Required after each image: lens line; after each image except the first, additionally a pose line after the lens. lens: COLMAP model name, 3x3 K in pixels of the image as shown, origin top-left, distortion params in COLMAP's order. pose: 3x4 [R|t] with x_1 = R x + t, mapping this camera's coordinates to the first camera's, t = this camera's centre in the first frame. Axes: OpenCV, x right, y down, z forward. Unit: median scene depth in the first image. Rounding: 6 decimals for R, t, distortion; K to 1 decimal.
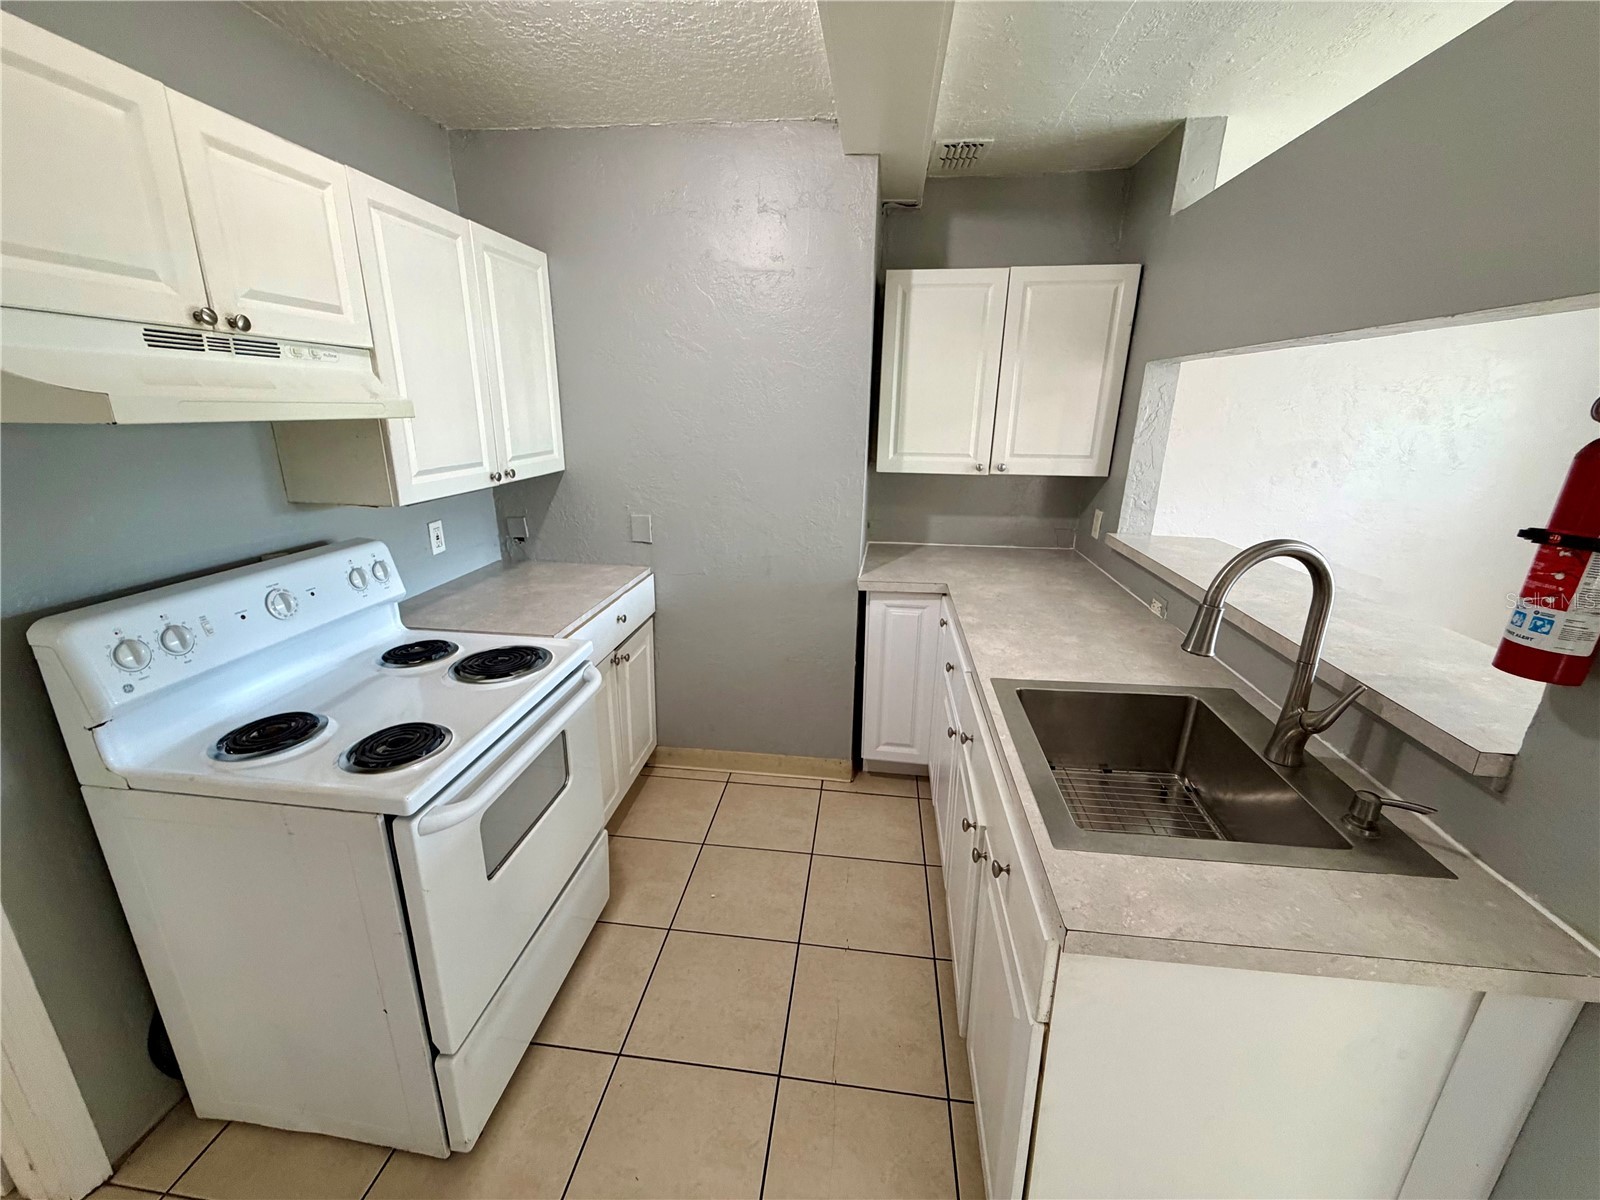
lens RADIAL K [[646.1, 0, 794.3], [0, 646.1, 602.9], [0, 0, 1]] dist [0.009375, -0.001045]
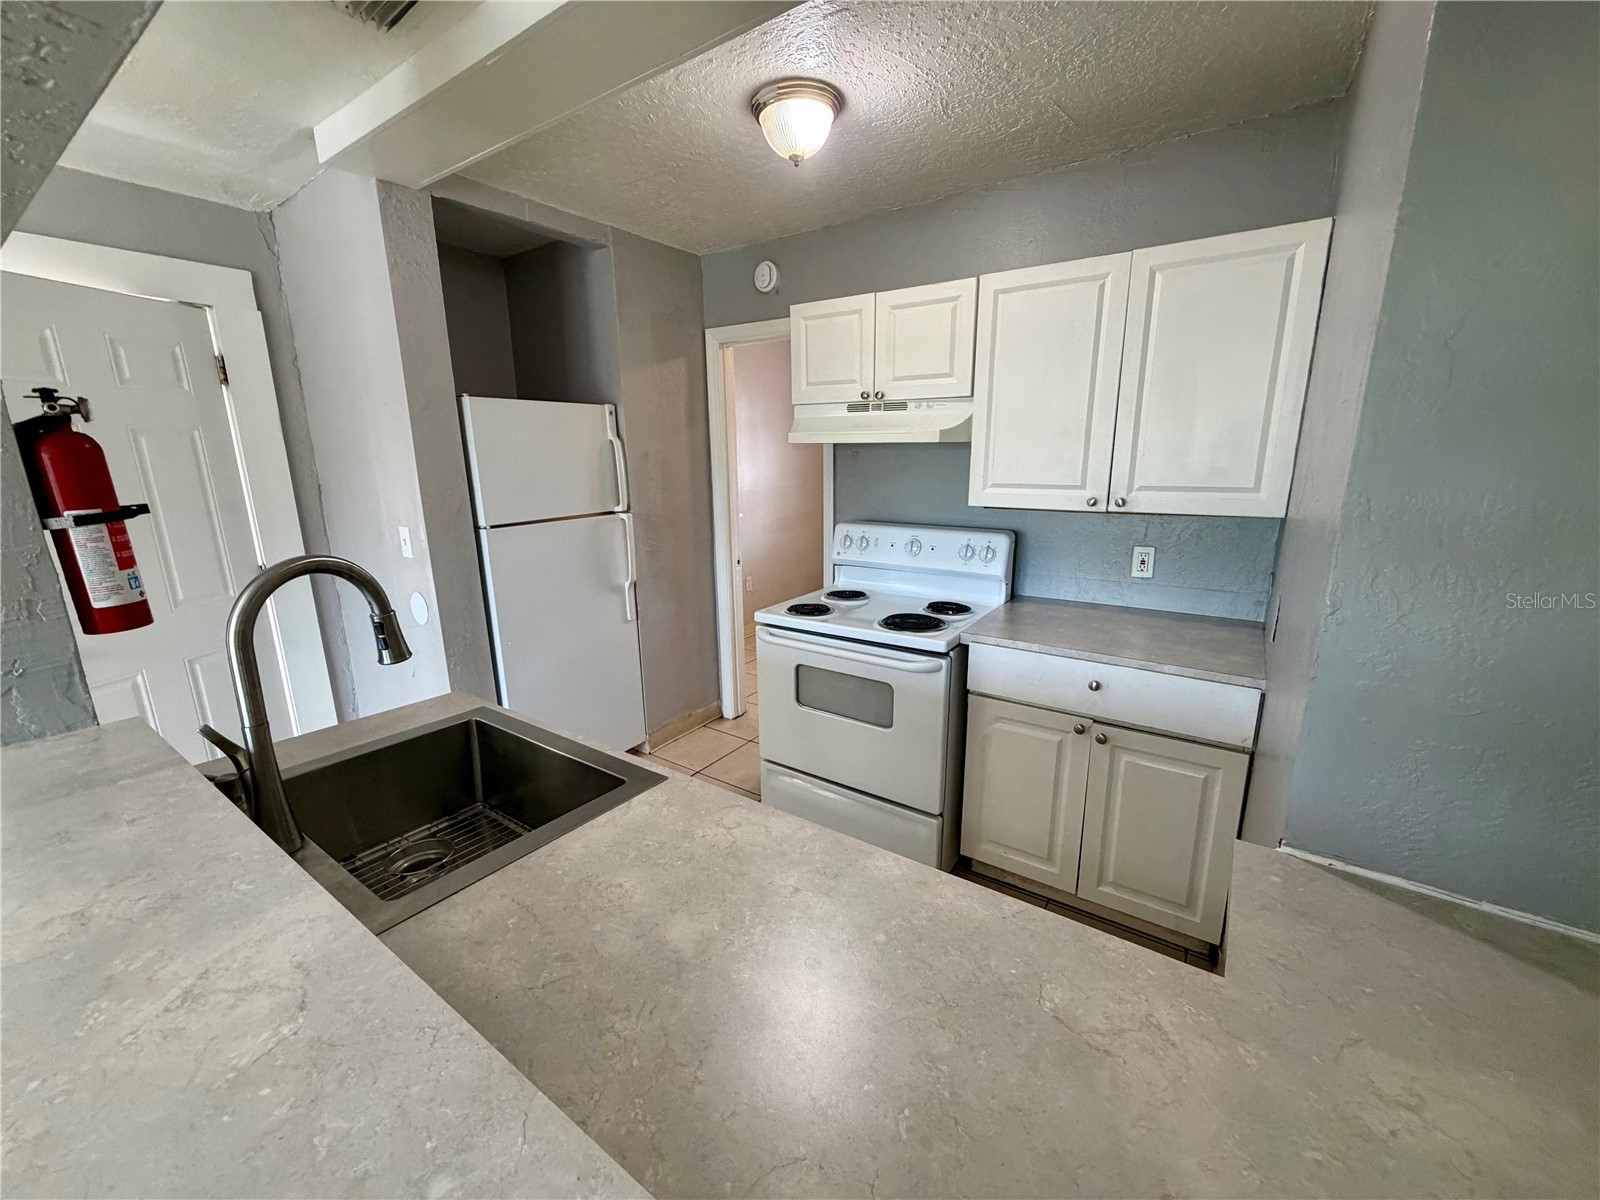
lens RADIAL K [[646.1, 0, 797.6], [0, 646.1, 597.9], [0, 0, 1]] dist [0.009375, -0.001045]
pose [[-0.461502, 0.195029, -0.865436, 1.006437], [-0.261055, 0.902487, 0.342589, -0.437301], [0.847860, 0.384032, -0.365586, 1.584517]]
